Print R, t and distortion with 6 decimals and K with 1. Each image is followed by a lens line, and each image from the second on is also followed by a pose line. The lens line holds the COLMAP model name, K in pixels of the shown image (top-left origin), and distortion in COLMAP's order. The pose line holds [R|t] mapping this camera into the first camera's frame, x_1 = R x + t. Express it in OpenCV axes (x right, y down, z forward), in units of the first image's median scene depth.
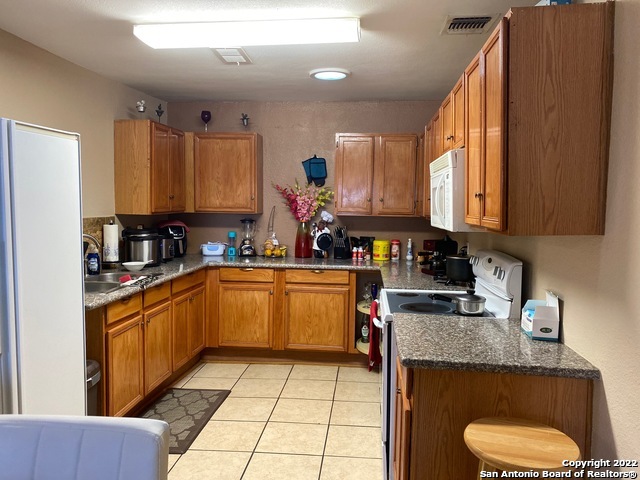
lens RADIAL K [[492.6, 0, 322.3], [0, 492.6, 235.0], [0, 0, 1]] dist [0.026729, -0.036897]
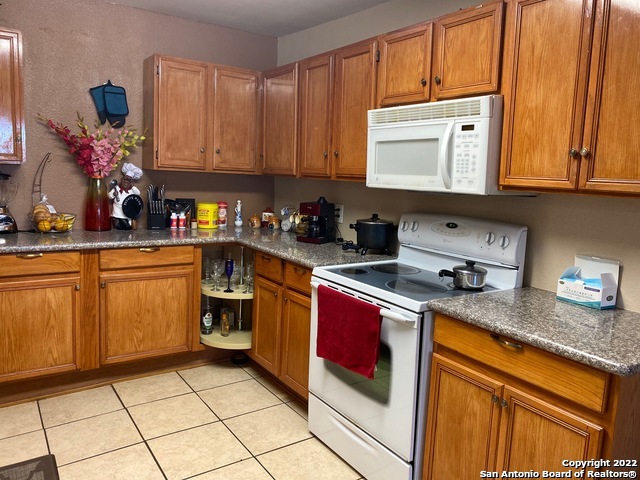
lens RADIAL K [[492.6, 0, 337.0], [0, 492.6, 237.2], [0, 0, 1]] dist [0.026729, -0.036897]
pose [[0.763471, -0.066332, 0.642426, -0.255189], [0.006641, 0.995465, 0.094892, -0.009144], [-0.645808, -0.068181, 0.760450, 0.280693]]
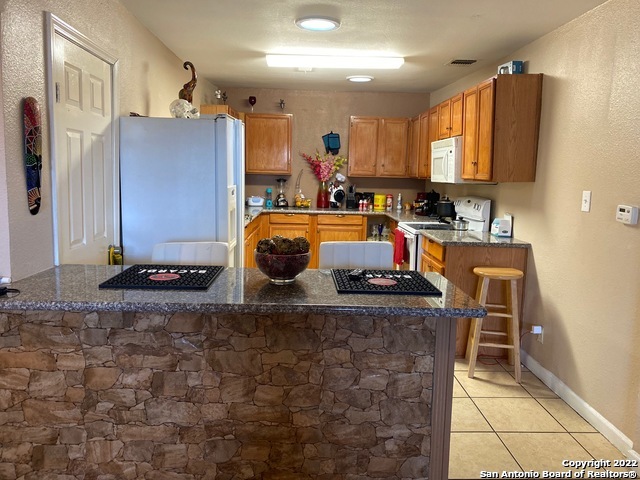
lens RADIAL K [[492.6, 0, 322.0], [0, 492.6, 238.0], [0, 0, 1]] dist [0.026729, -0.036897]
pose [[0.991927, -0.009473, 0.126459, -0.237405], [0.000073, 0.997248, 0.074136, 0.031797], [-0.126814, -0.073528, 0.989198, -0.391904]]
